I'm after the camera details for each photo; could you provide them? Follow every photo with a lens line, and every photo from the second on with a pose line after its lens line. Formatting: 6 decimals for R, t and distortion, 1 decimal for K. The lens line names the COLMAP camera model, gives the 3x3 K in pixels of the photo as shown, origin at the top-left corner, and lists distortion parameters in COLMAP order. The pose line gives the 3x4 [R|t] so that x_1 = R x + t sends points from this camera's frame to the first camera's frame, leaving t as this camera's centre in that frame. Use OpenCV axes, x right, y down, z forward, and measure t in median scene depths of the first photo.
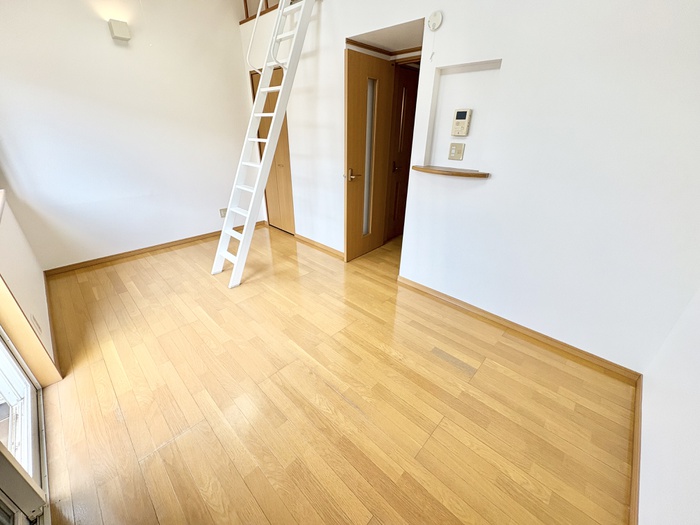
lens RADIAL K [[280.0, 0, 350.0], [0, 280.0, 262.5], [0, 0, 1]] dist [-0.000764, 0.000315]
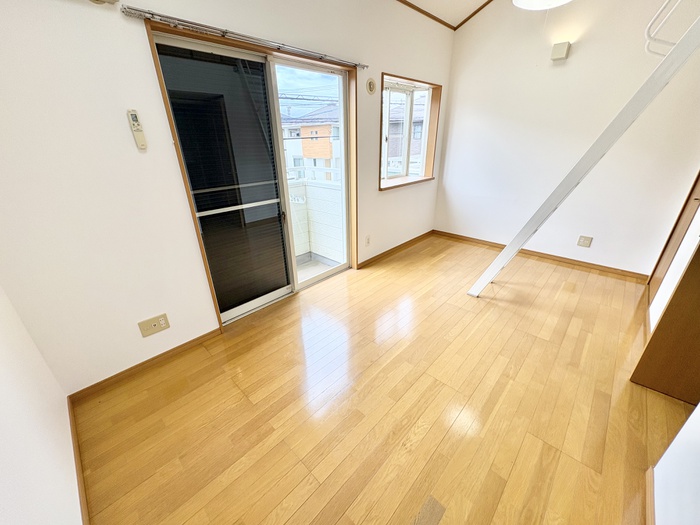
lens RADIAL K [[280.0, 0, 350.0], [0, 280.0, 262.5], [0, 0, 1]] dist [-0.000764, 0.000315]
pose [[-0.002083, 0.391227, -0.920292, 0.501421], [-0.413586, 0.837558, 0.356992, -0.202858], [0.910463, 0.381364, 0.160062, 0.408623]]
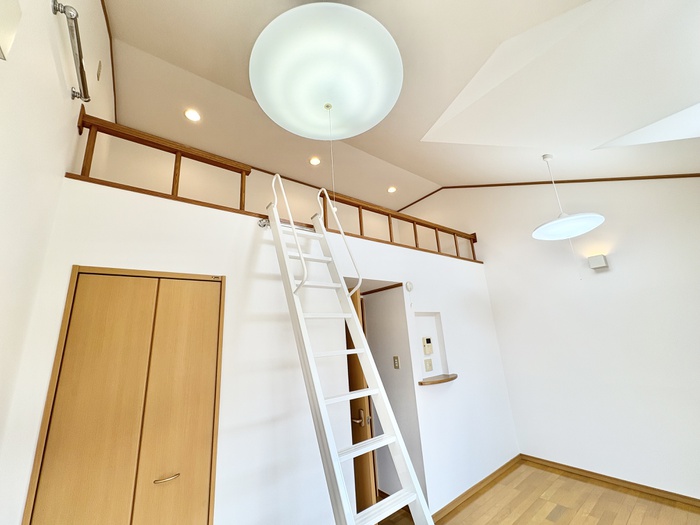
lens RADIAL K [[280.0, 0, 350.0], [0, 280.0, 262.5], [0, 0, 1]] dist [-0.000764, 0.000315]
pose [[0.156659, 0.236493, 0.958921, -0.951855], [0.484254, 0.827802, -0.283269, -0.517223], [-0.860788, 0.508738, 0.015160, 0.890973]]
